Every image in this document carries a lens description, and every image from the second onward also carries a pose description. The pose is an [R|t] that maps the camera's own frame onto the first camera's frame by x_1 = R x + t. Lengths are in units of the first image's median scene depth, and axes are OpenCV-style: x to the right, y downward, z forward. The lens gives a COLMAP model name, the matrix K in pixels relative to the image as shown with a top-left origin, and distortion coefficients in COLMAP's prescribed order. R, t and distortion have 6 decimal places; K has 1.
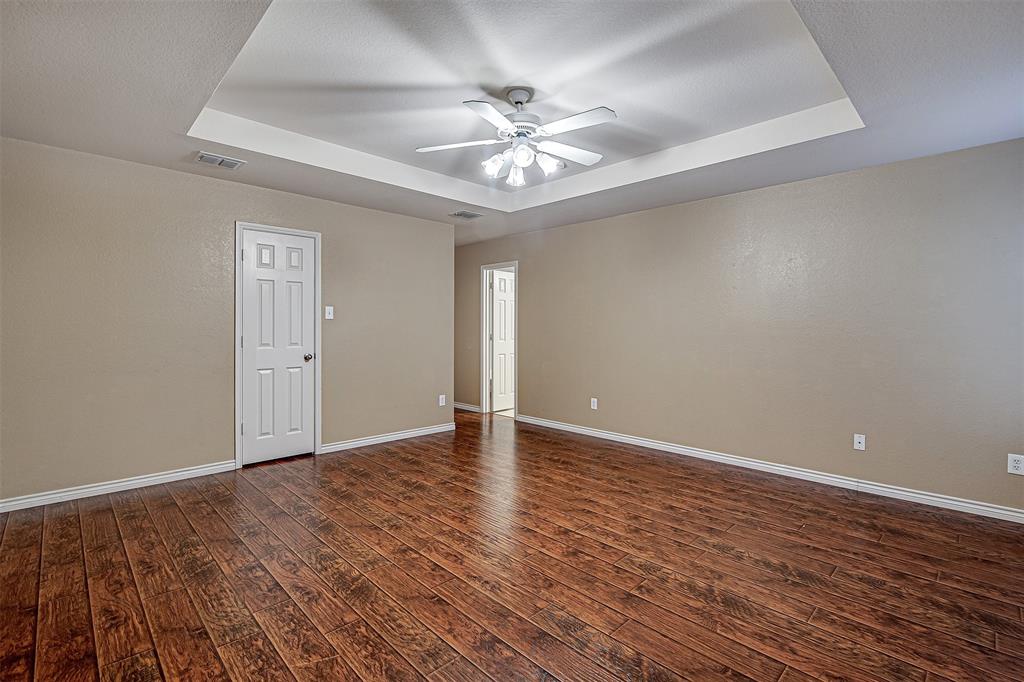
lens RADIAL K [[470.5, 0, 512.0], [0, 470.5, 341.0], [0, 0, 1]] dist [-0.010710, -0.000024]
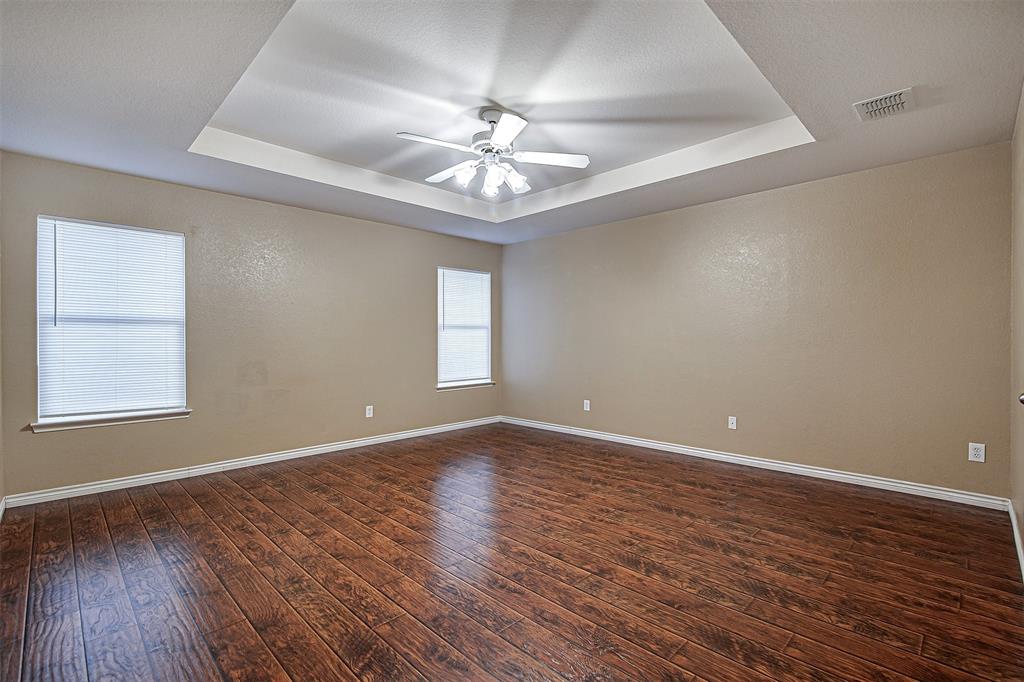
lens RADIAL K [[470.5, 0, 512.0], [0, 470.5, 341.0], [0, 0, 1]] dist [-0.010710, -0.000024]
pose [[-0.999957, -0.002050, -0.009042, -0.021658], [-0.002347, 0.999454, 0.032961, -0.035666], [0.008970, 0.032981, -0.999416, 2.092237]]
